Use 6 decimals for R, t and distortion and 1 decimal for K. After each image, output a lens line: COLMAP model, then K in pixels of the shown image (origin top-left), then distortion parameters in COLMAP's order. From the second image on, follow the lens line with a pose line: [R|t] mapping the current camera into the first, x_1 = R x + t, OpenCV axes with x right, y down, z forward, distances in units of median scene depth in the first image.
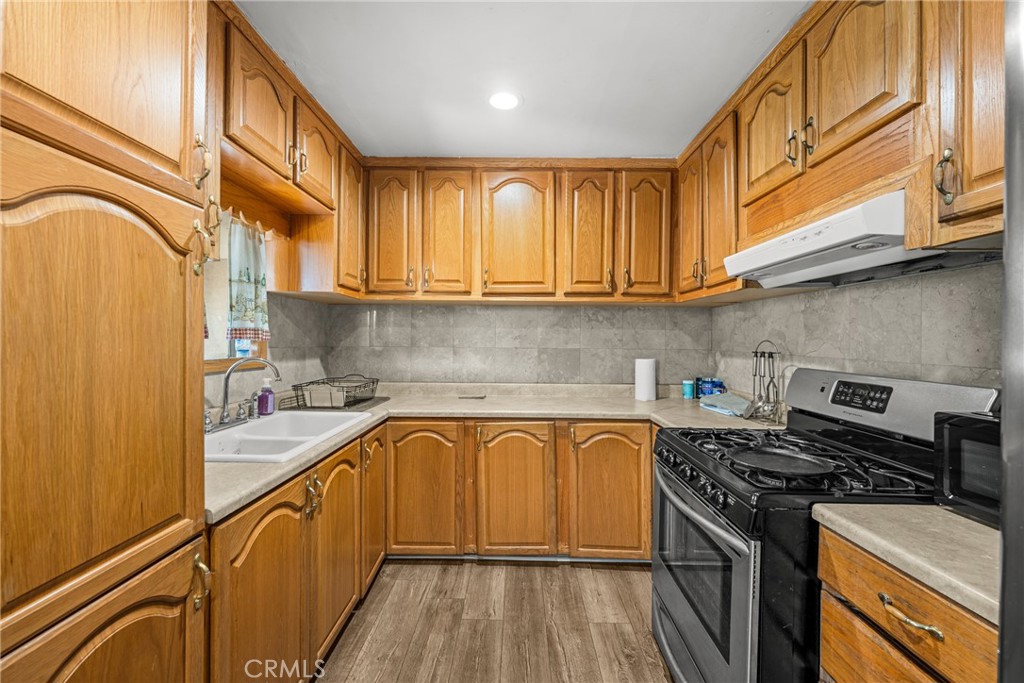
lens RADIAL K [[416.4, 0, 510.6], [0, 416.4, 337.5], [0, 0, 1]] dist [0.001343, -0.000069]
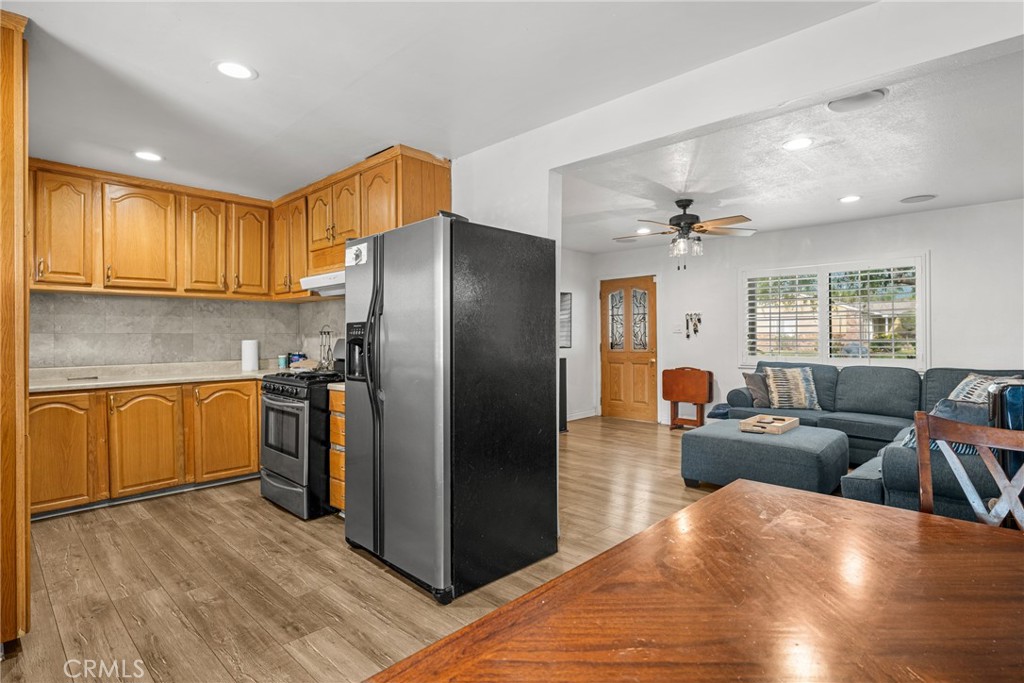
lens RADIAL K [[510.3, 0, 512.4], [0, 510.3, 333.9], [0, 0, 1]] dist [-0.002480, -0.002065]
pose [[0.682500, -0.010576, 0.730809, -0.338612], [0.006688, 0.999944, 0.008225, 0.025896], [-0.730855, -0.000726, 0.682532, -0.835810]]
